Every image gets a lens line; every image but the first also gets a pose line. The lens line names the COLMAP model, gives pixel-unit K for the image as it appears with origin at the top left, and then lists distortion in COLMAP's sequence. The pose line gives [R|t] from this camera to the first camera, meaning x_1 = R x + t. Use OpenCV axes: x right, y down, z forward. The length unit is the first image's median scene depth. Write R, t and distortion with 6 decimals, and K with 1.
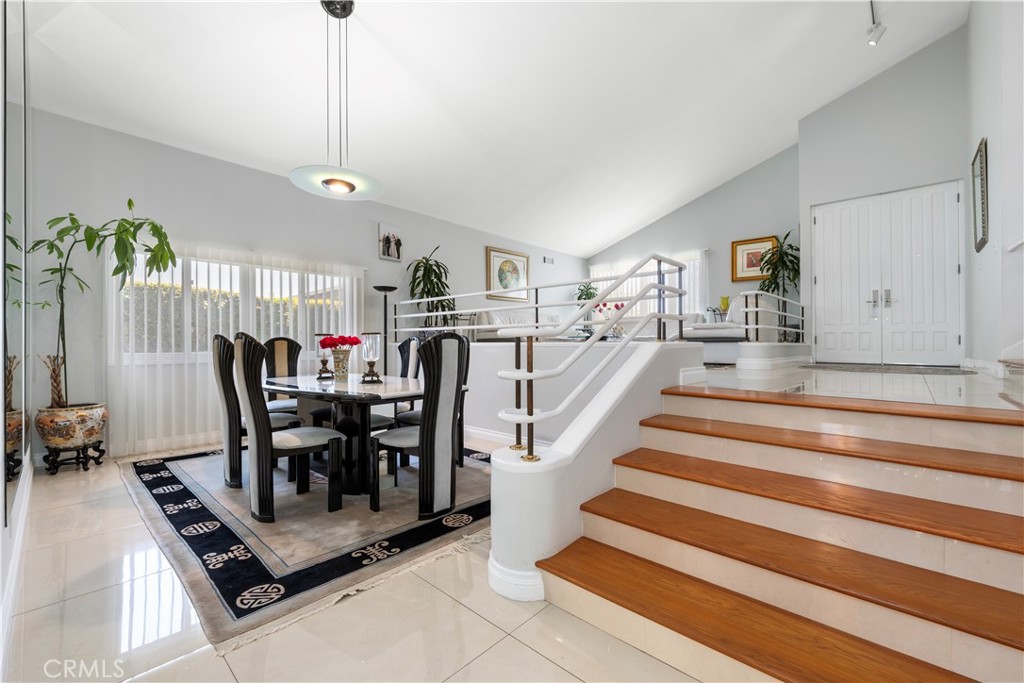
lens RADIAL K [[420.1, 0, 514.7], [0, 420.1, 338.7], [0, 0, 1]] dist [0.006465, -0.003783]
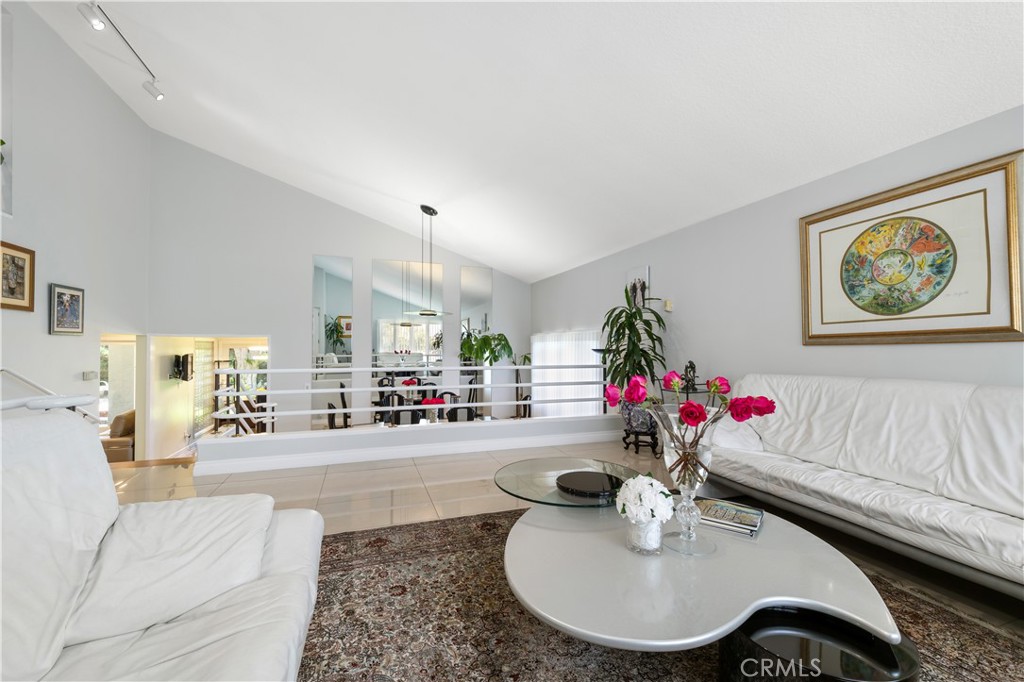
lens RADIAL K [[420.1, 0, 508.2], [0, 420.1, 340.5], [0, 0, 1]] dist [0.006465, -0.003783]
pose [[-0.465913, -0.017637, -0.884655, 0.703598], [0.003091, 0.999763, -0.021560, -0.147494], [0.884825, -0.012780, -0.465748, 1.508873]]
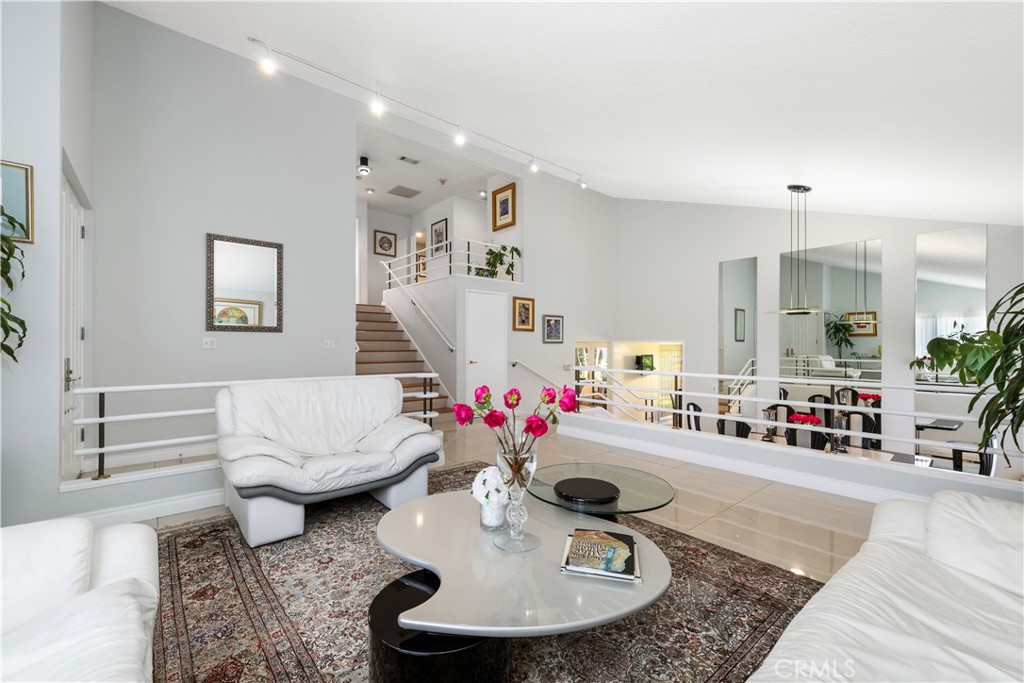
lens RADIAL K [[420.1, 0, 507.1], [0, 420.1, 346.3], [0, 0, 1]] dist [0.006465, -0.003783]
pose [[-0.992584, -0.002212, 0.121537, 0.298806], [-0.002904, 0.999981, -0.005515, -0.162836], [-0.121522, -0.005827, -0.992572, 1.850736]]
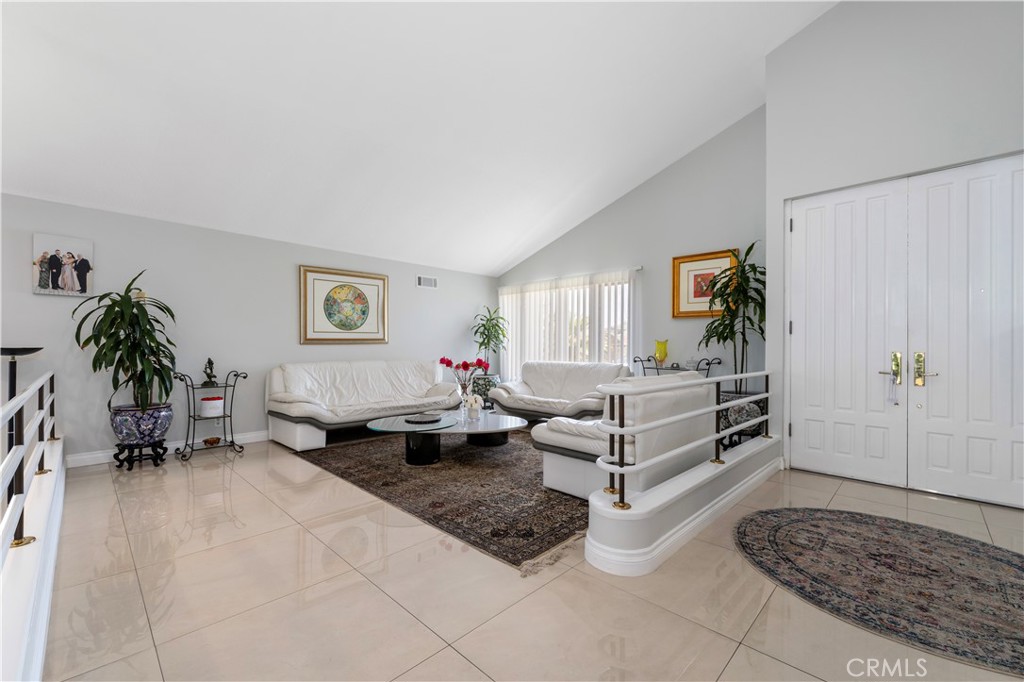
lens RADIAL K [[420.1, 0, 511.9], [0, 420.1, 346.5], [0, 0, 1]] dist [0.006465, -0.003783]
pose [[0.999639, 0.001700, -0.026806, 0.464786], [-0.001502, 0.999971, 0.007400, -0.156523], [0.026818, -0.007357, 0.999613, 0.548929]]
